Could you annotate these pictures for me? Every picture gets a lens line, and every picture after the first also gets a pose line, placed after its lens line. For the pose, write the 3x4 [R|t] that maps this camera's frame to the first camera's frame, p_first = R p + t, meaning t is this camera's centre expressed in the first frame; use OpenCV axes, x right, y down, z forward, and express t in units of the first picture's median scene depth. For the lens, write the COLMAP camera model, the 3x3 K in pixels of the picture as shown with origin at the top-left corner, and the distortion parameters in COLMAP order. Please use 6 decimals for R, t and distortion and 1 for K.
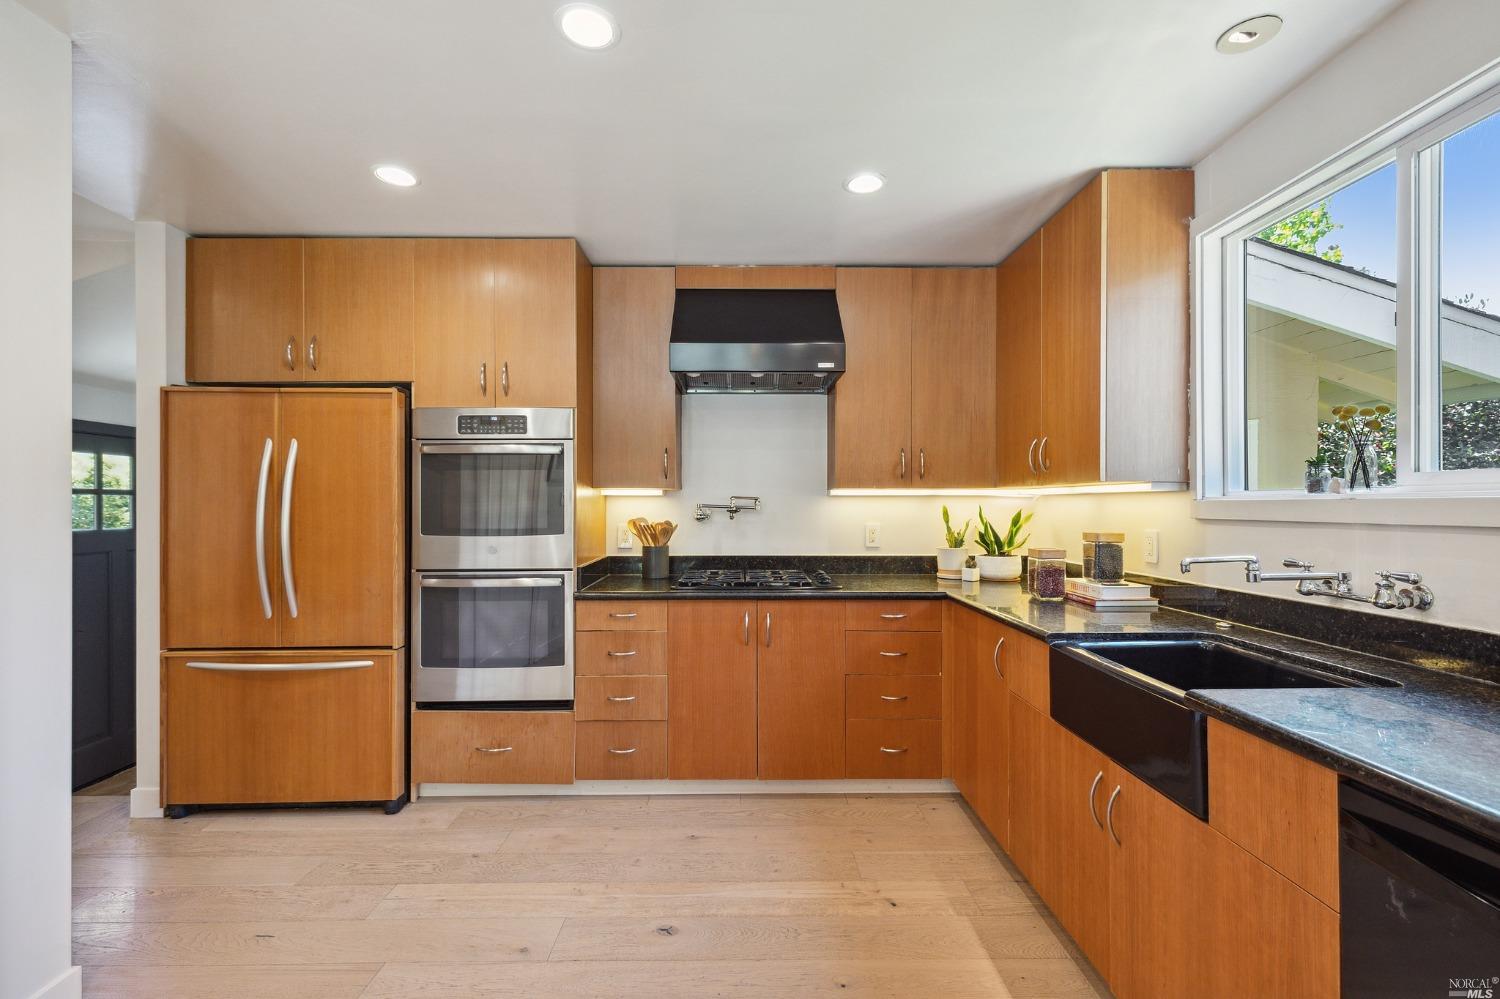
lens RADIAL K [[650.0, 0, 749.3], [0, 650.0, 505.3], [0, 0, 1]] dist [-0.000506, -0.000193]
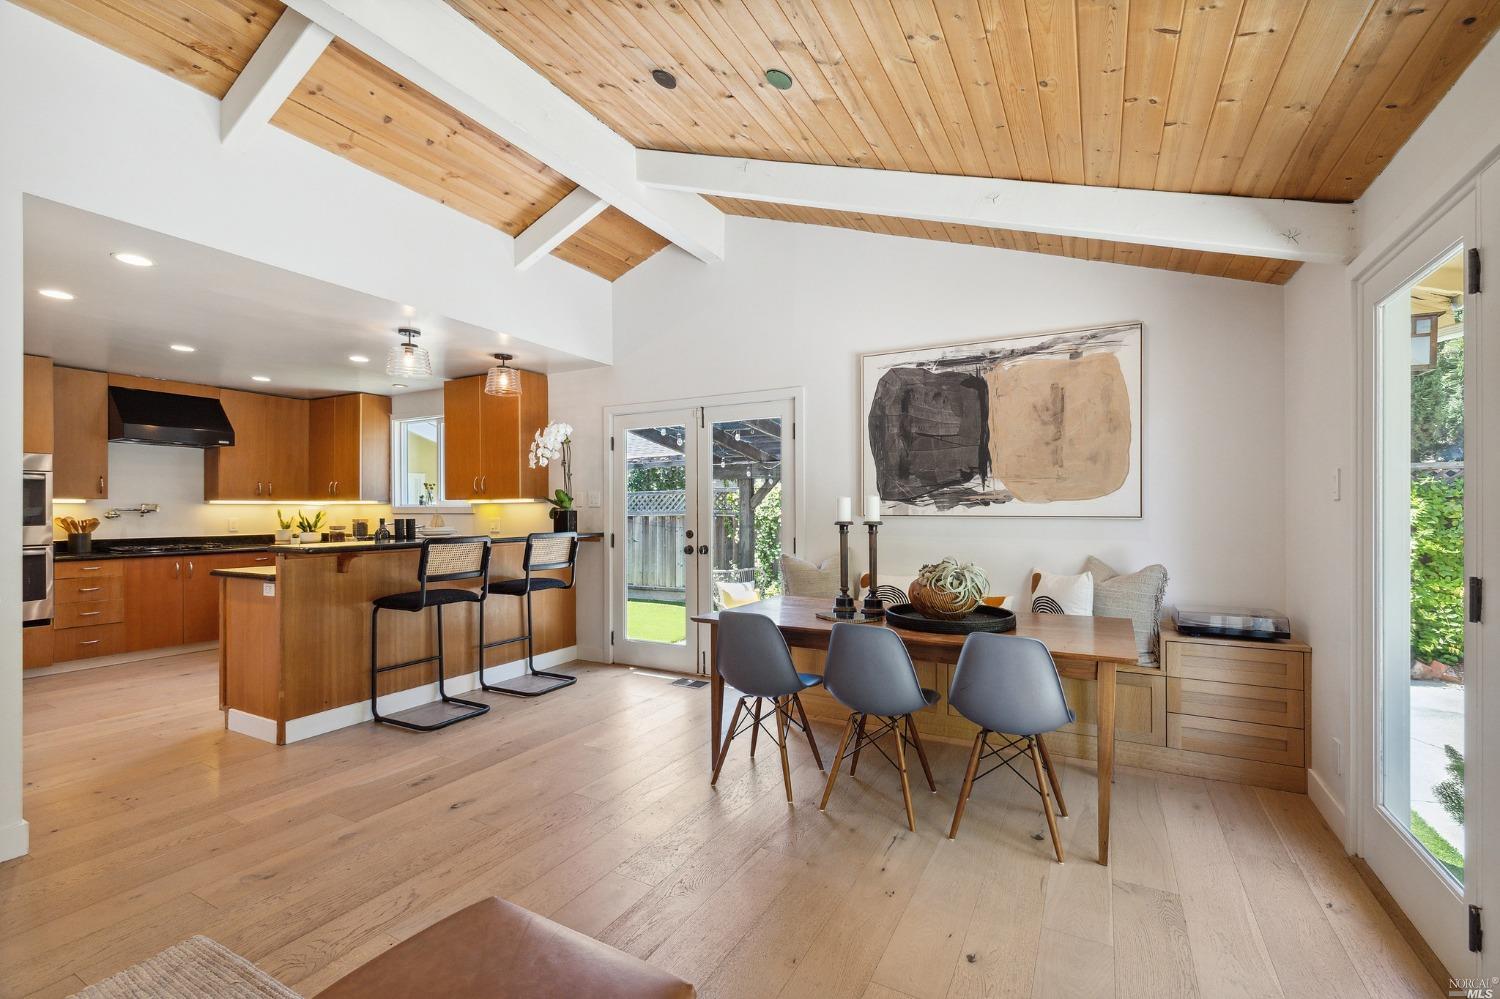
lens RADIAL K [[638.6, 0, 757.2], [0, 638.6, 508.5], [0, 0, 1]] dist [0.002864, 0.000142]
pose [[0.487556, 0.000180, 0.873092, -0.819710], [0.001075, 0.999999, -0.000806, 0.002091], [-0.873091, 0.001332, 0.487555, -1.464123]]
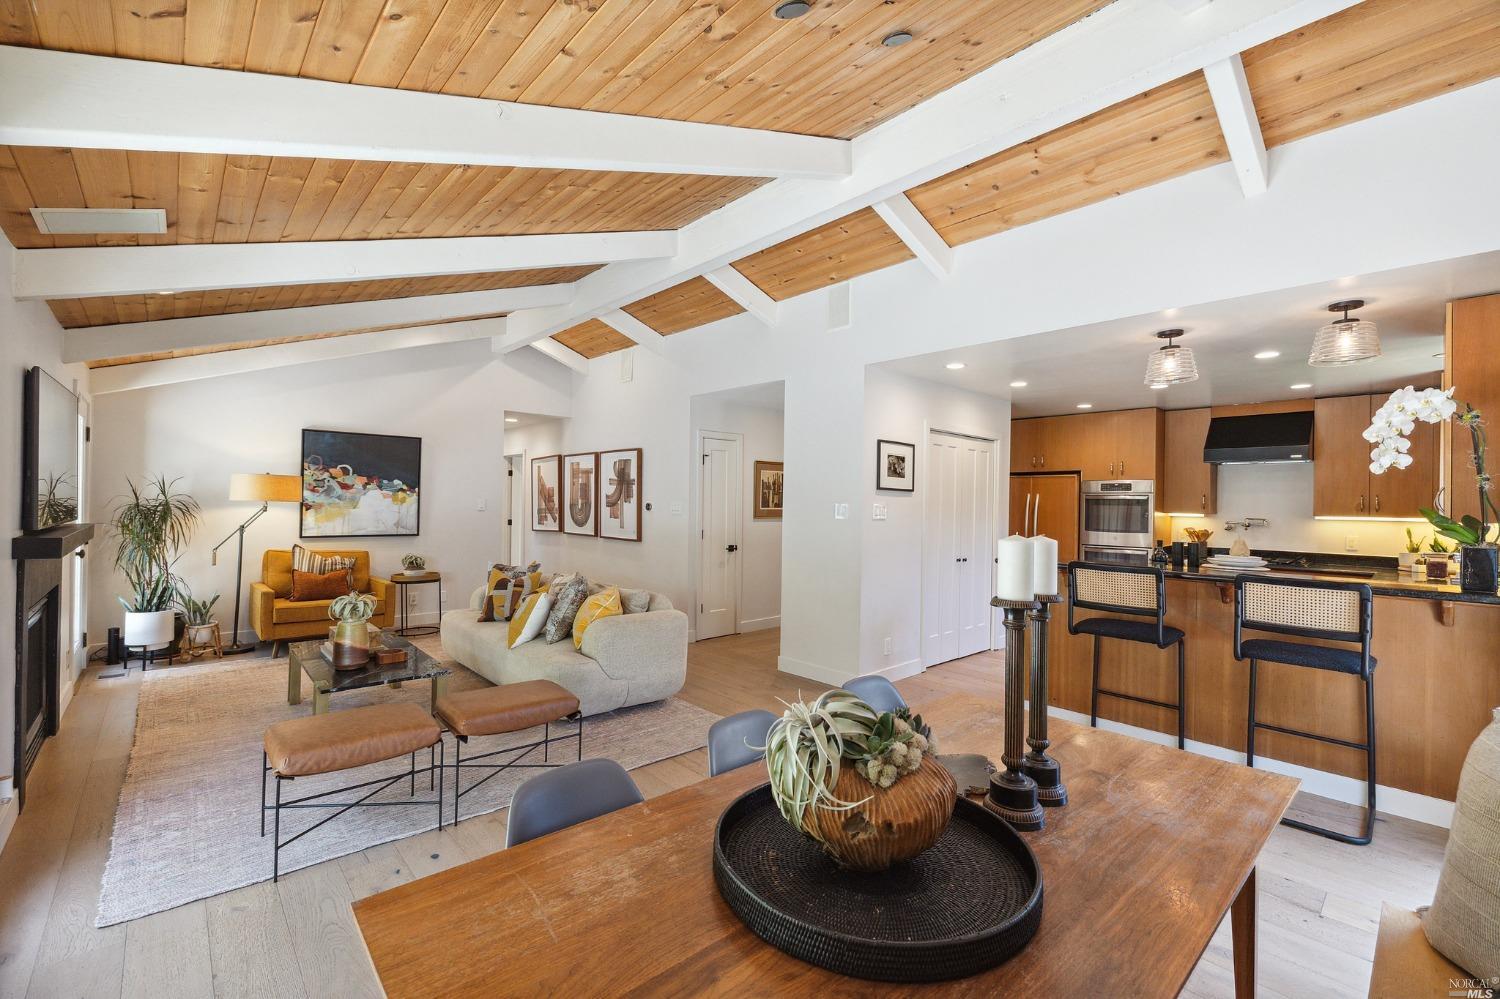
lens RADIAL K [[634.1, 0, 745.9], [0, 634.1, 503.8], [0, 0, 1]] dist [-0.001489, -0.000766]
pose [[0.667318, 0.013397, -0.744653, 0.432919], [-0.015842, 0.999867, 0.003792, -0.045907], [0.744605, 0.009266, 0.667441, -1.558367]]
